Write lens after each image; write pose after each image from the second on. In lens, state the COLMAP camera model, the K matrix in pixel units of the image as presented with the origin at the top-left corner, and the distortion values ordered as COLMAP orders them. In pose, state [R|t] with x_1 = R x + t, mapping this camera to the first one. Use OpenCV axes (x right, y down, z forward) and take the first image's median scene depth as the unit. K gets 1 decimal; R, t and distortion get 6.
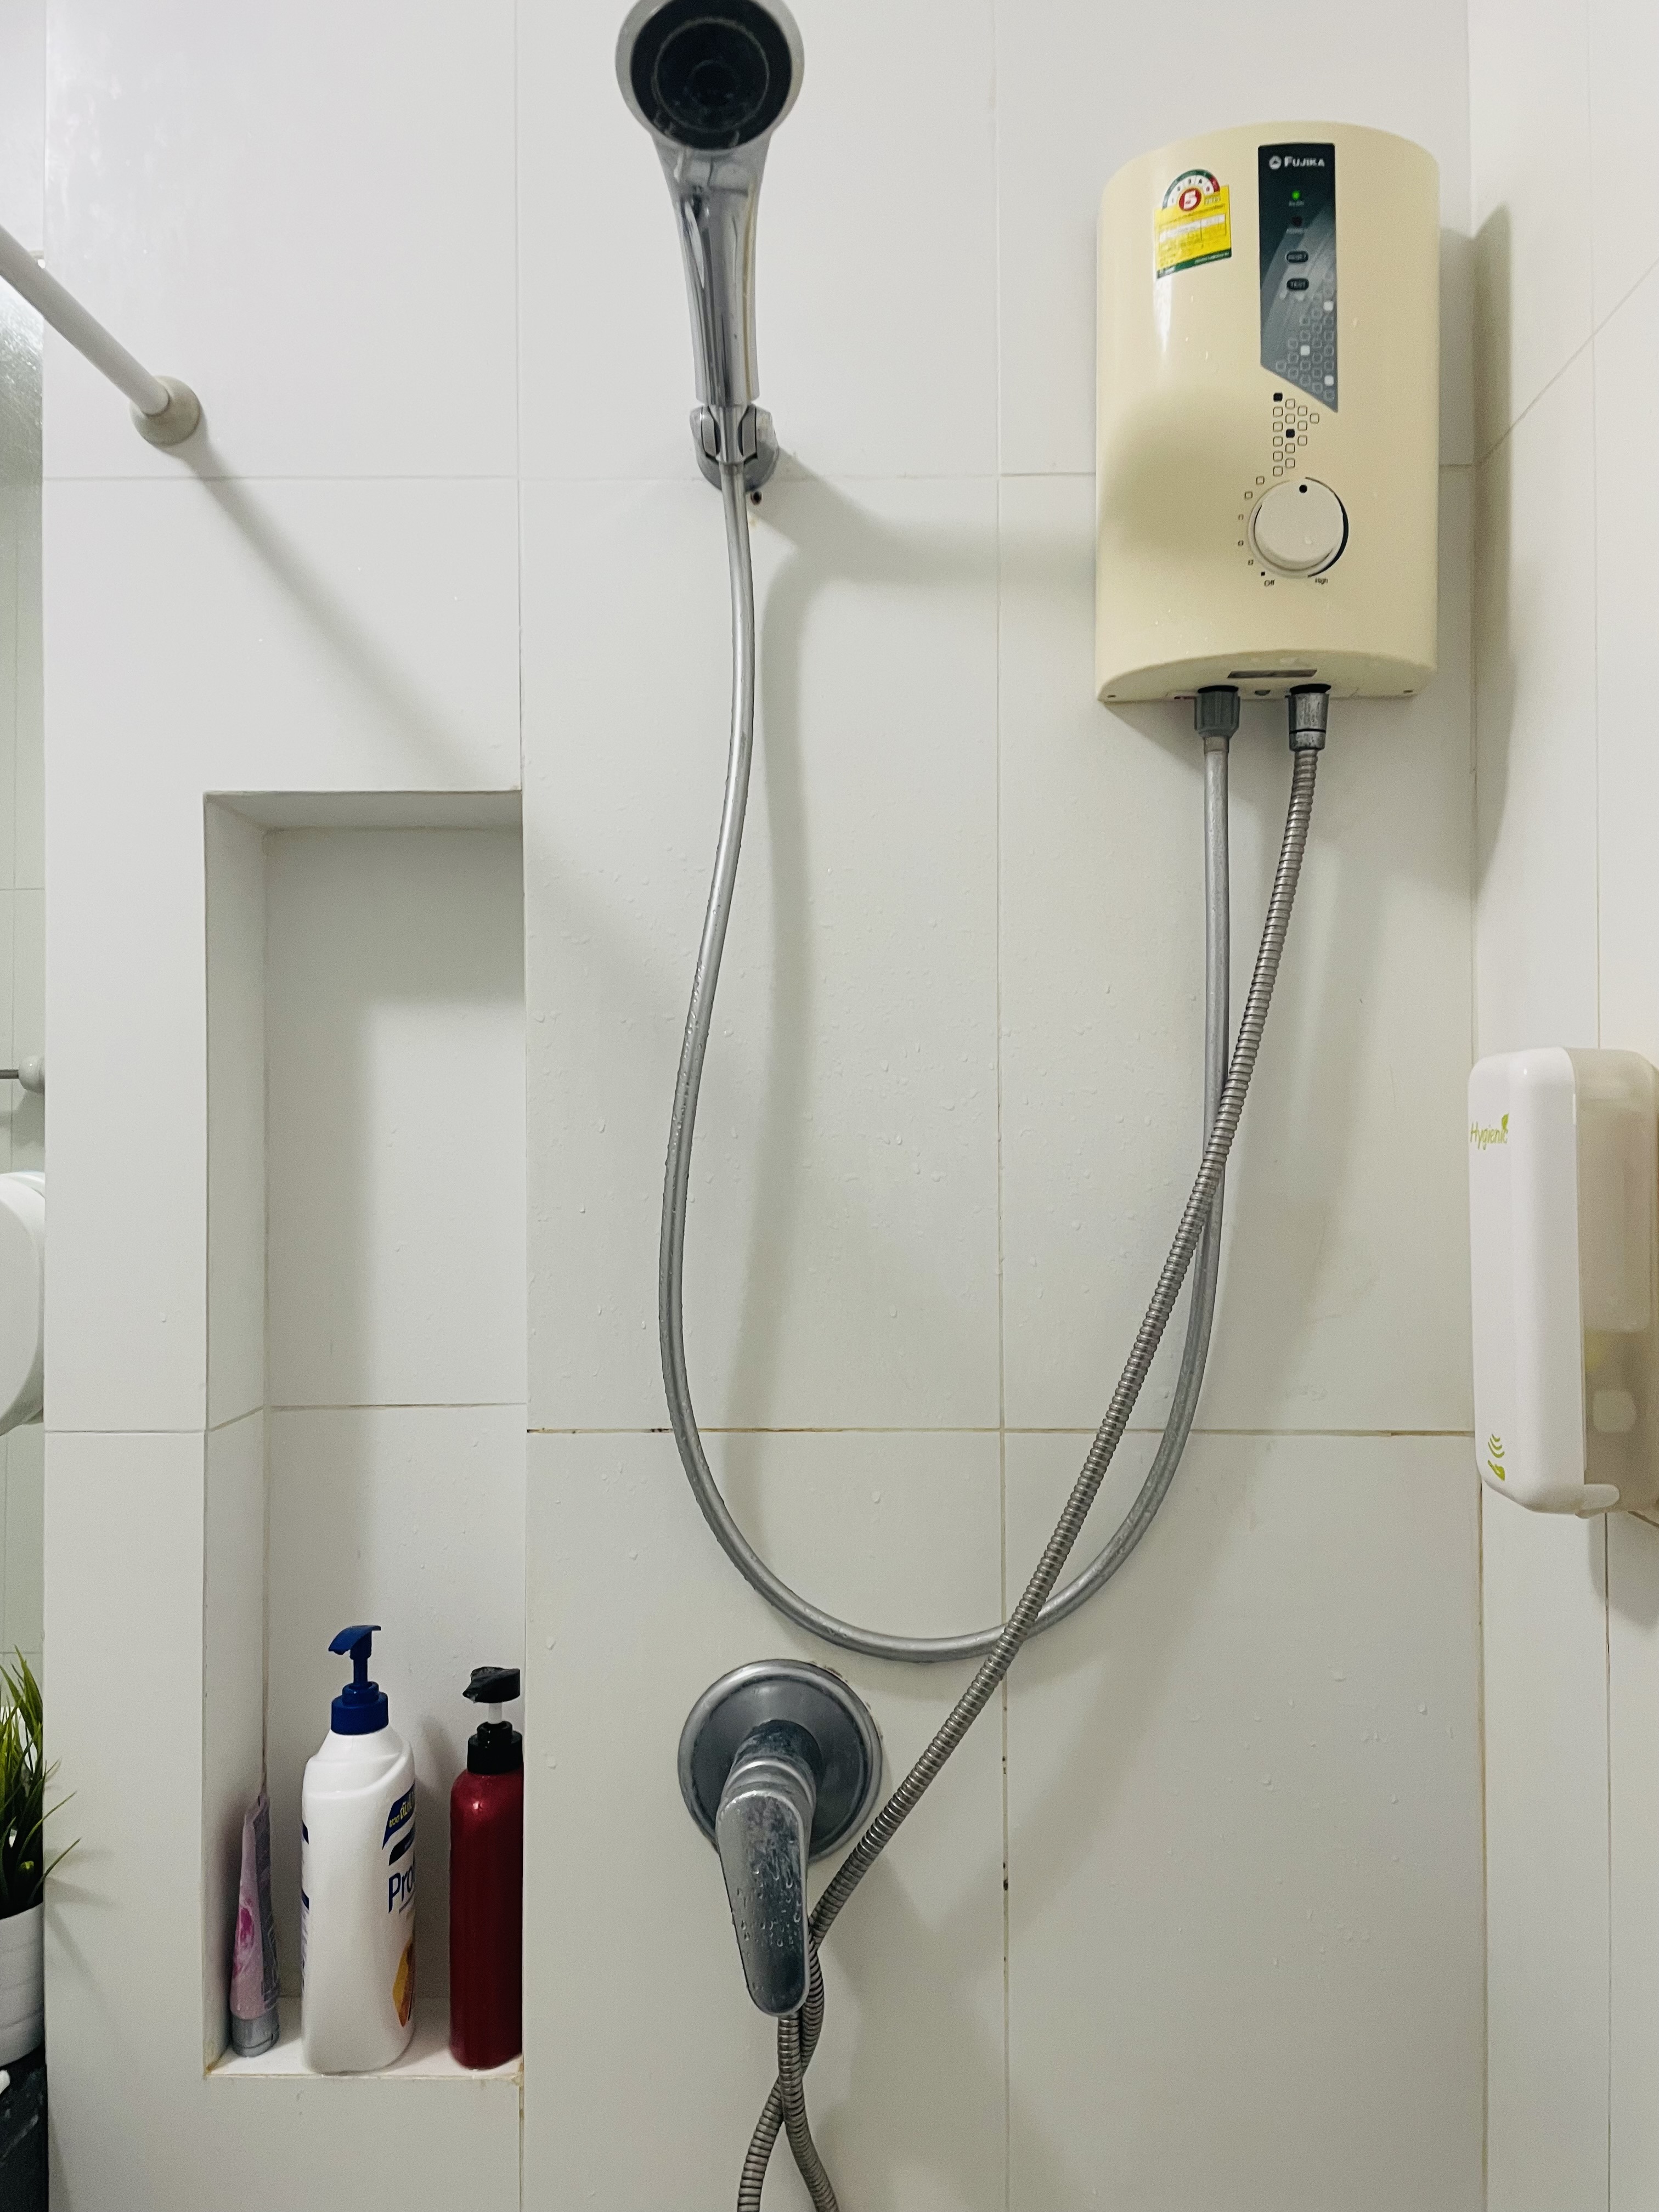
lens RADIAL K [[1662.4, 0, 829.0], [0, 1662.4, 1112.8], [0, 0, 1]] dist [0.086642, -0.112213]
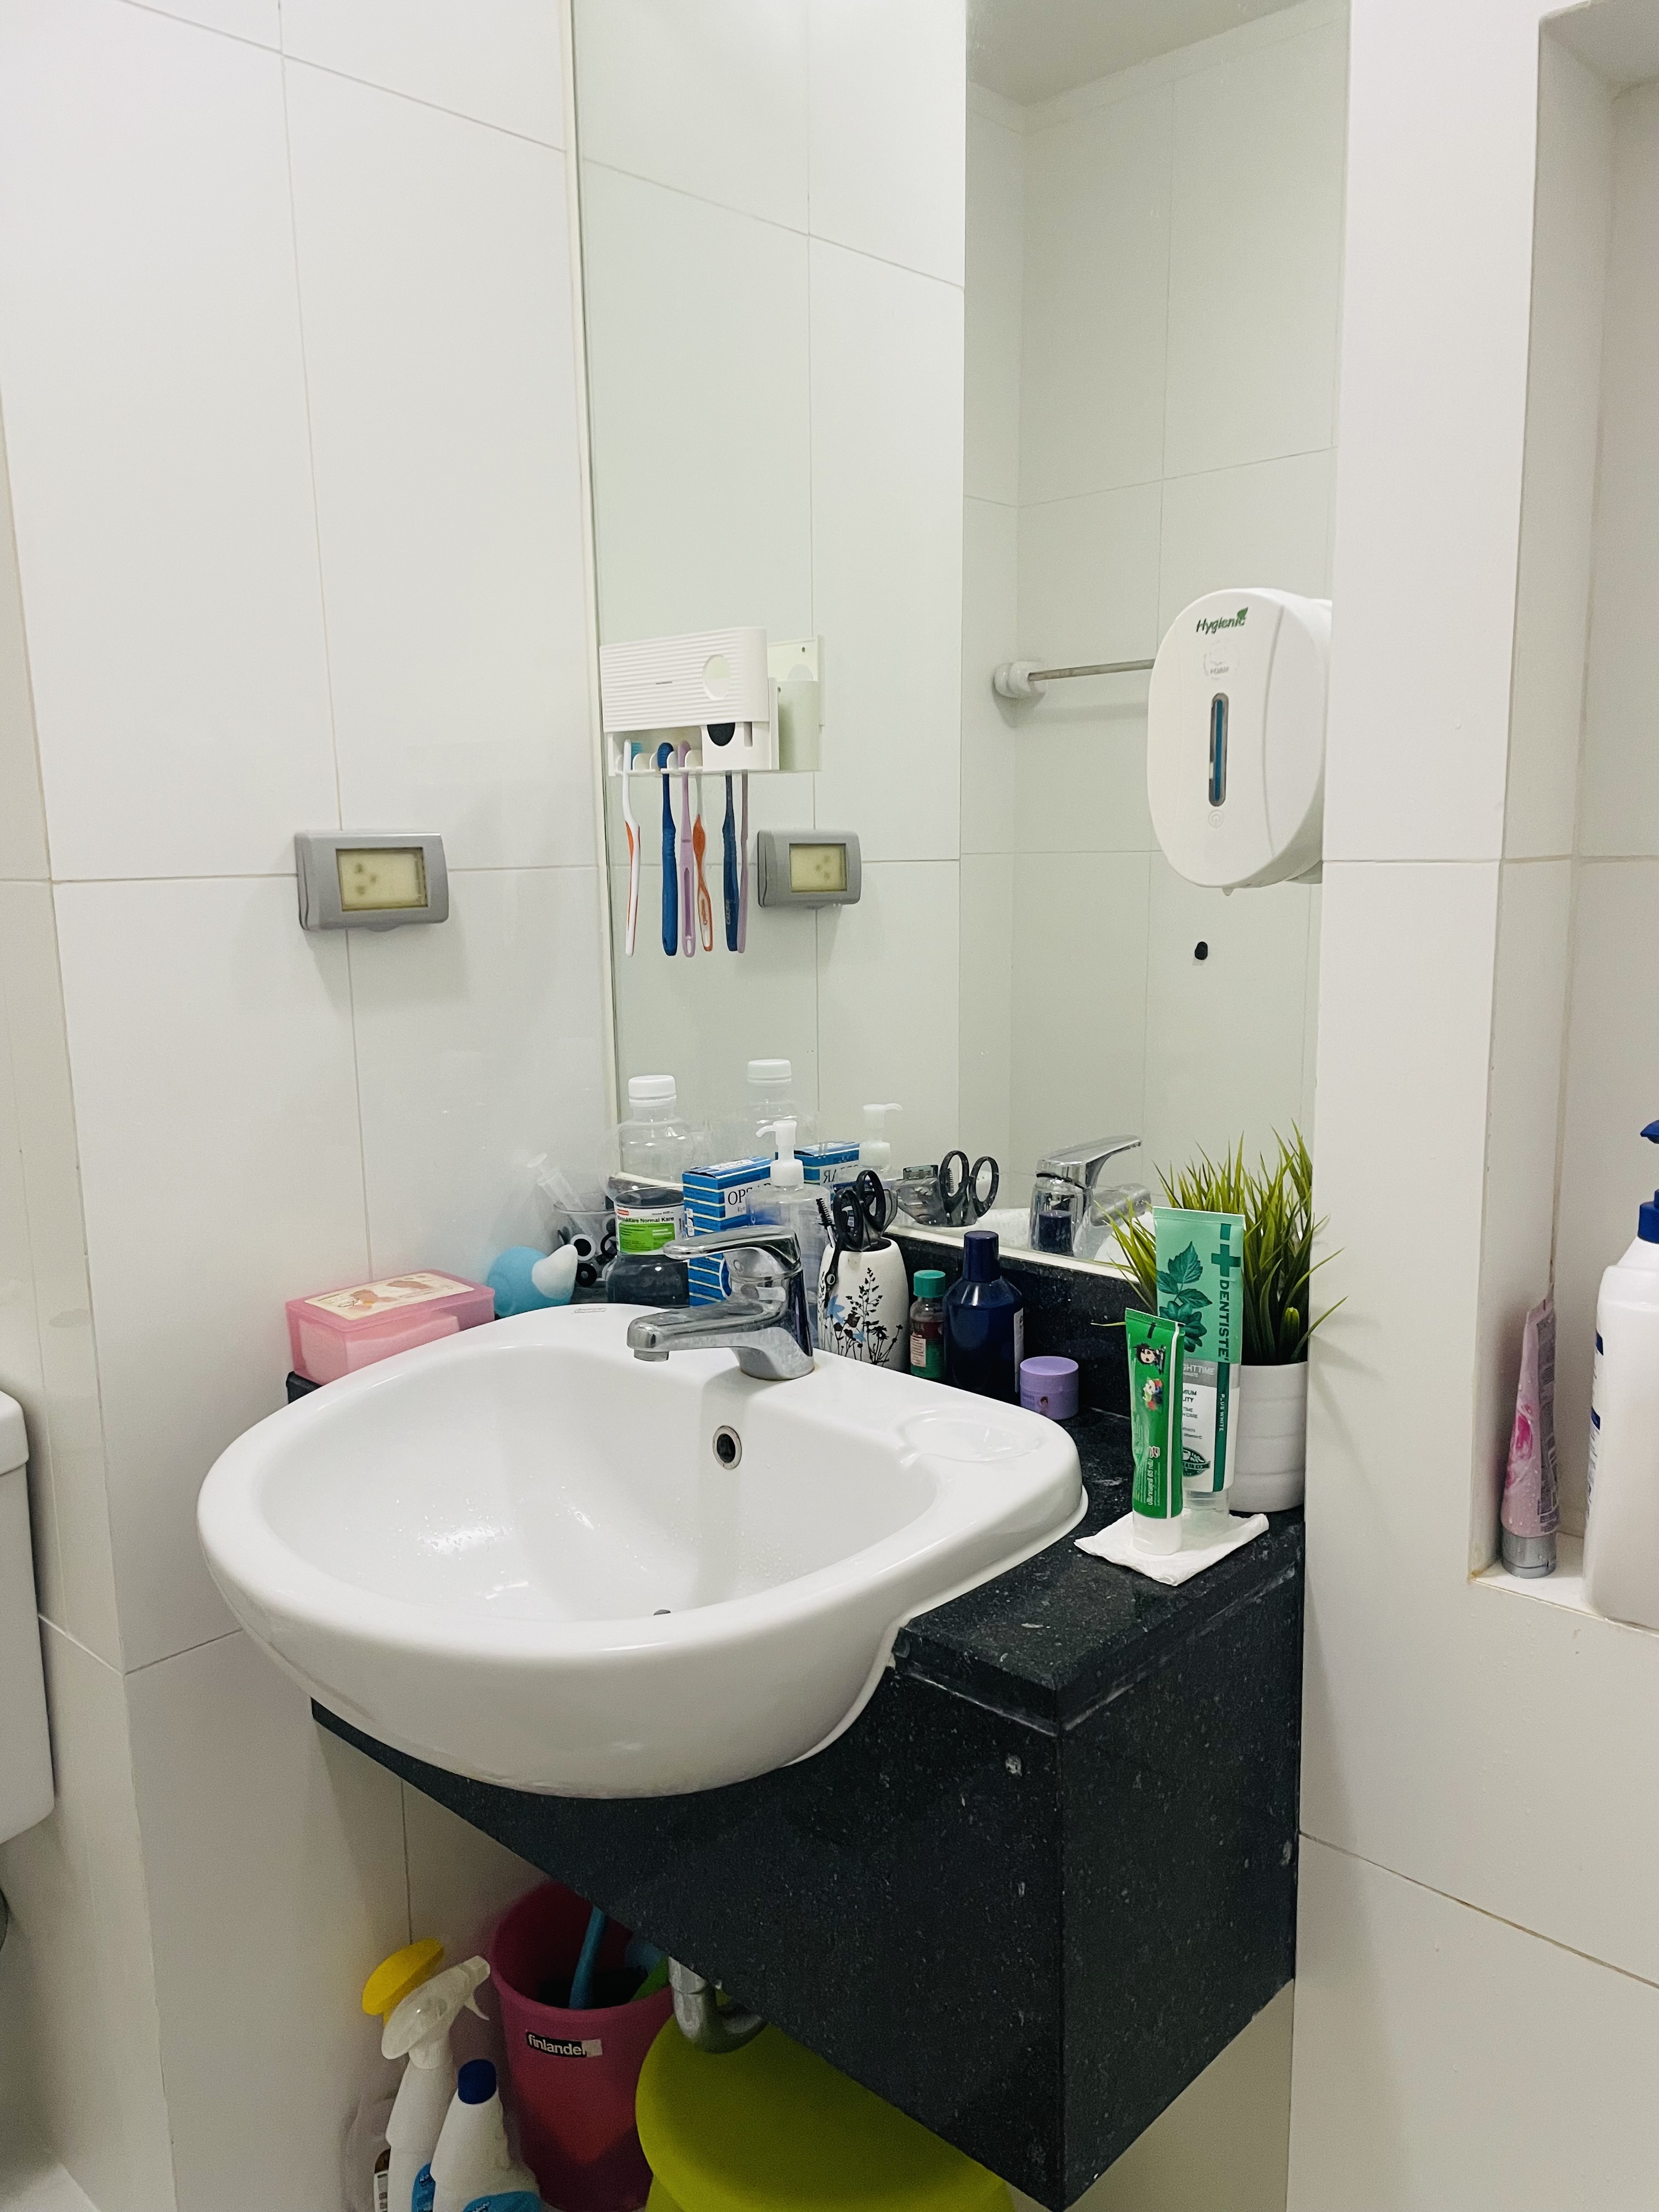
lens RADIAL K [[1662.4, 0, 846.3], [0, 1662.4, 1125.2], [0, 0, 1]] dist [0.086642, -0.112213]
pose [[0.746417, 0.101280, -0.657726, -0.046949], [0.018072, 0.984902, 0.172170, 0.164958], [0.665233, -0.140397, 0.733317, 0.142843]]
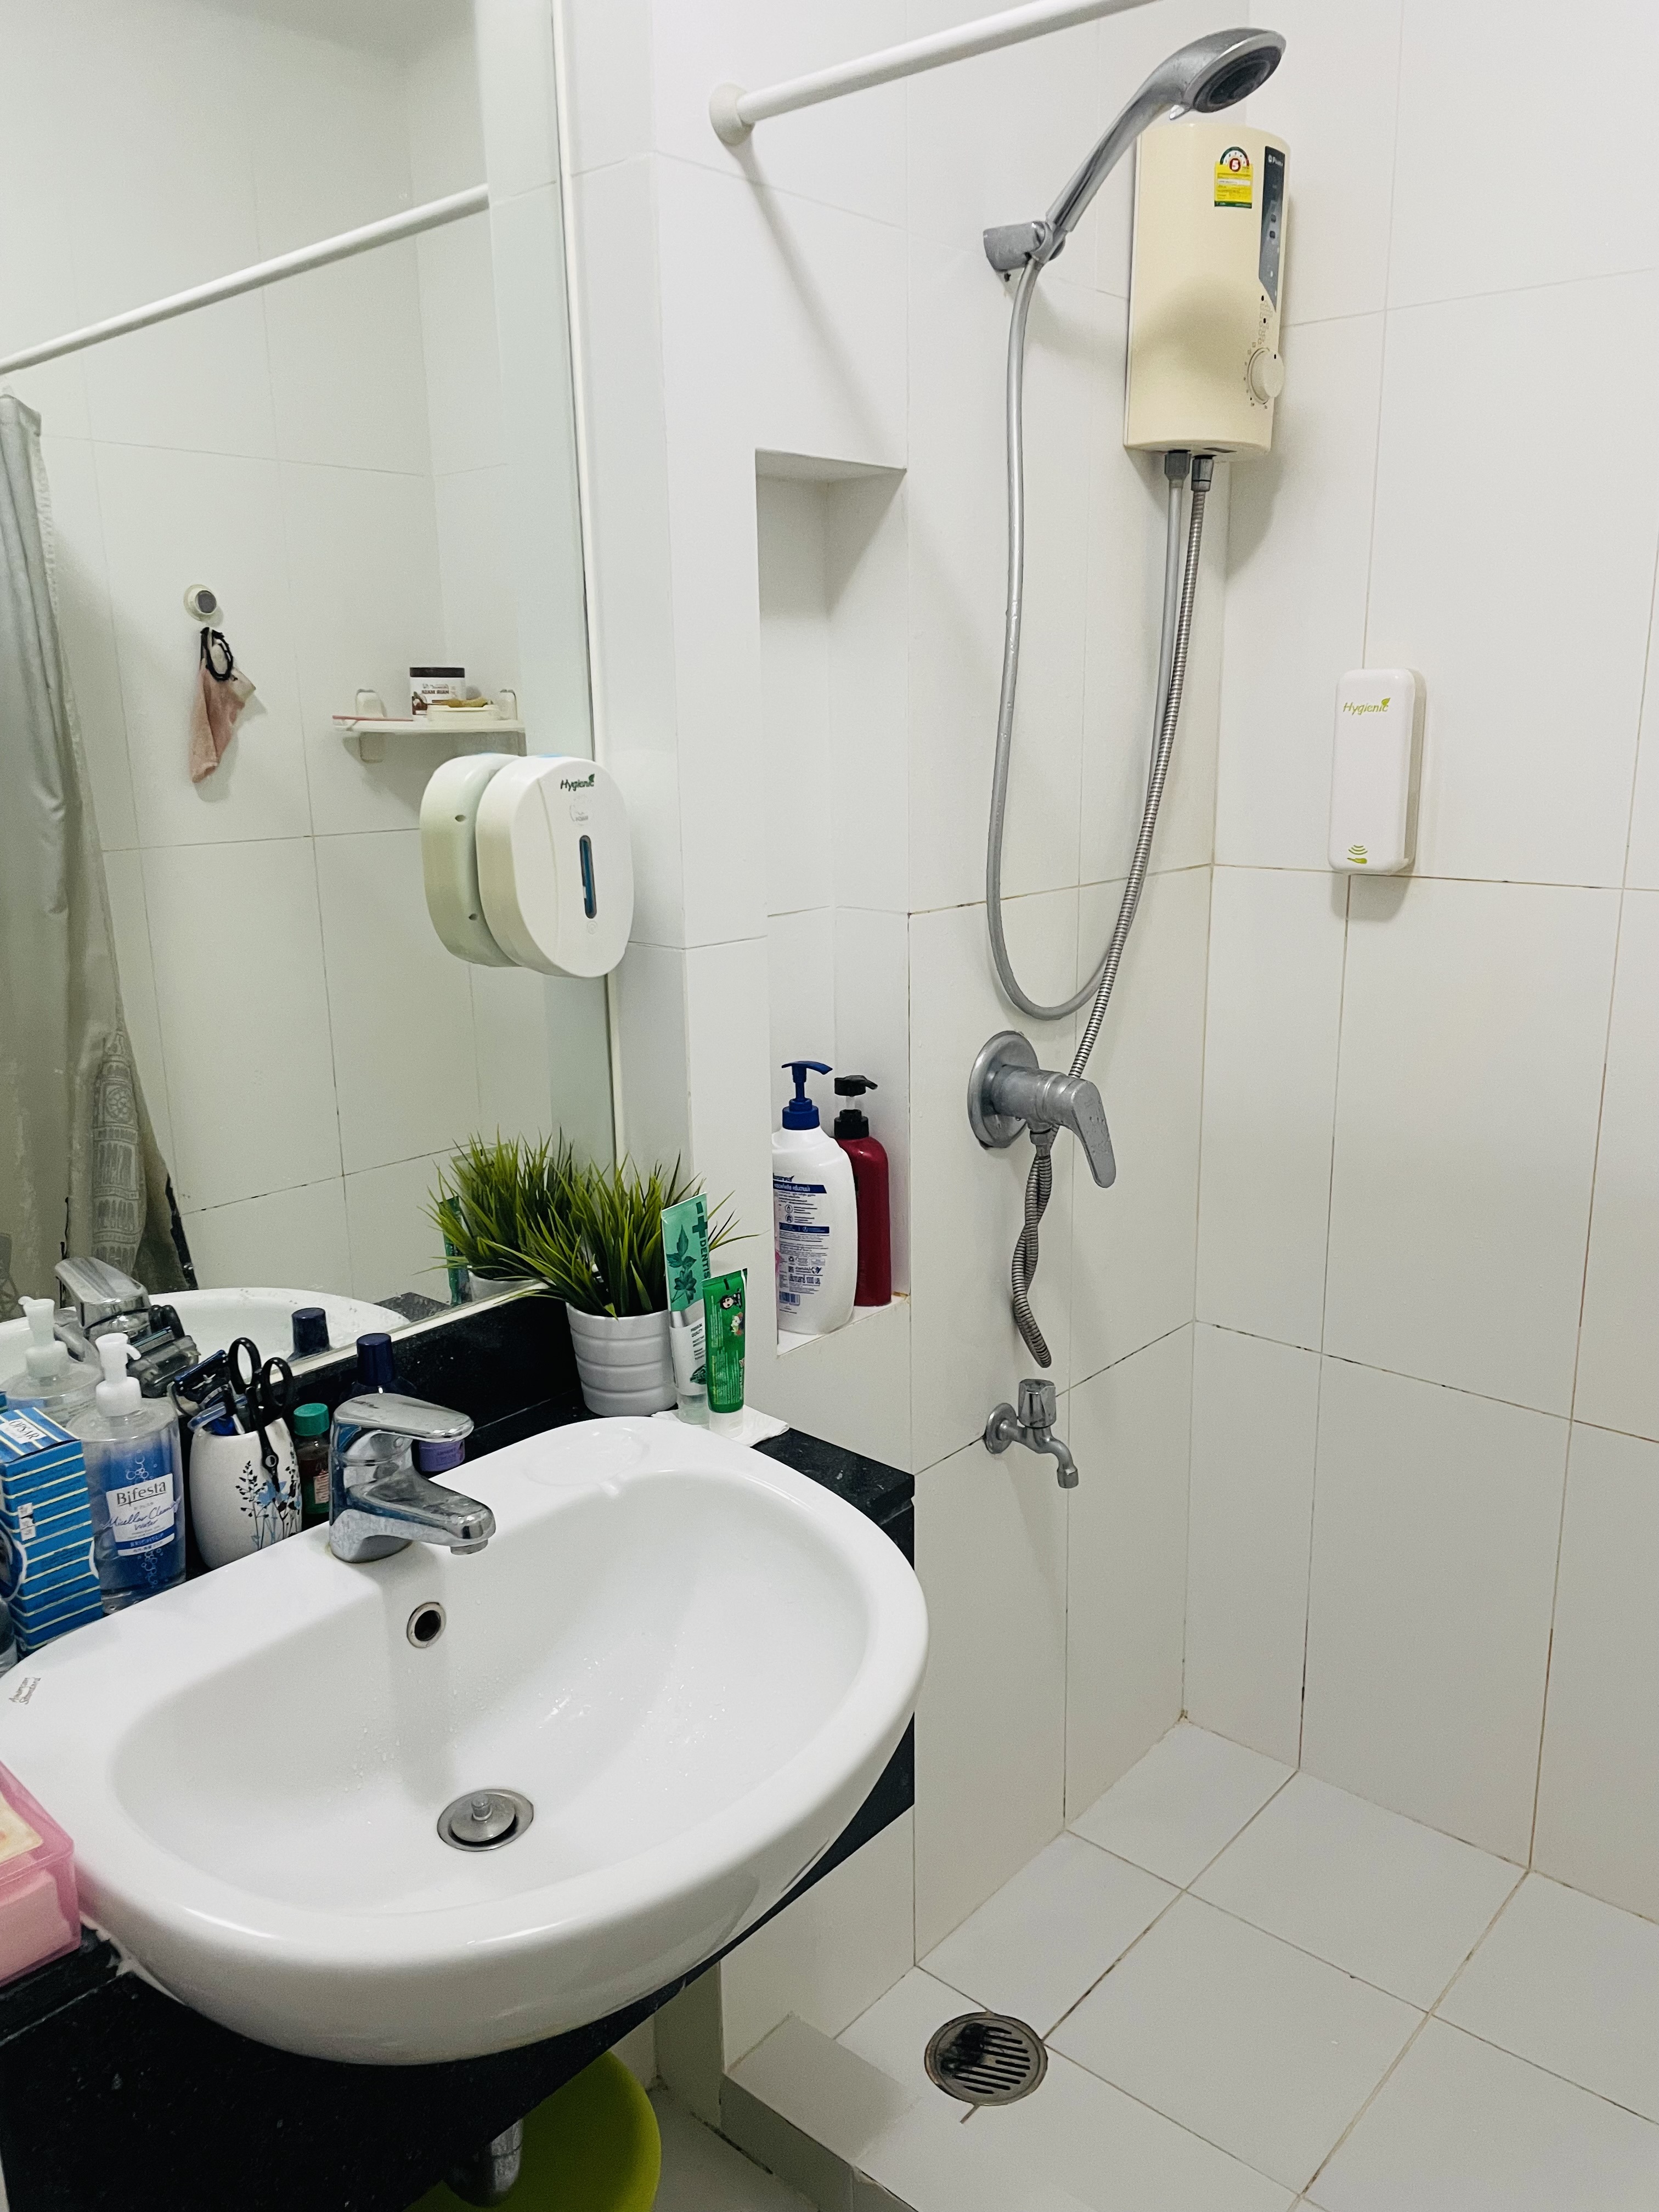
lens RADIAL K [[1662.4, 0, 829.3], [0, 1662.4, 1121.6], [0, 0, 1]] dist [0.086642, -0.112213]
pose [[0.645544, -0.188816, 0.740014, -1.352316], [0.003802, 0.969739, 0.244115, -0.000799], [-0.763713, -0.154773, 0.626727, 0.049568]]
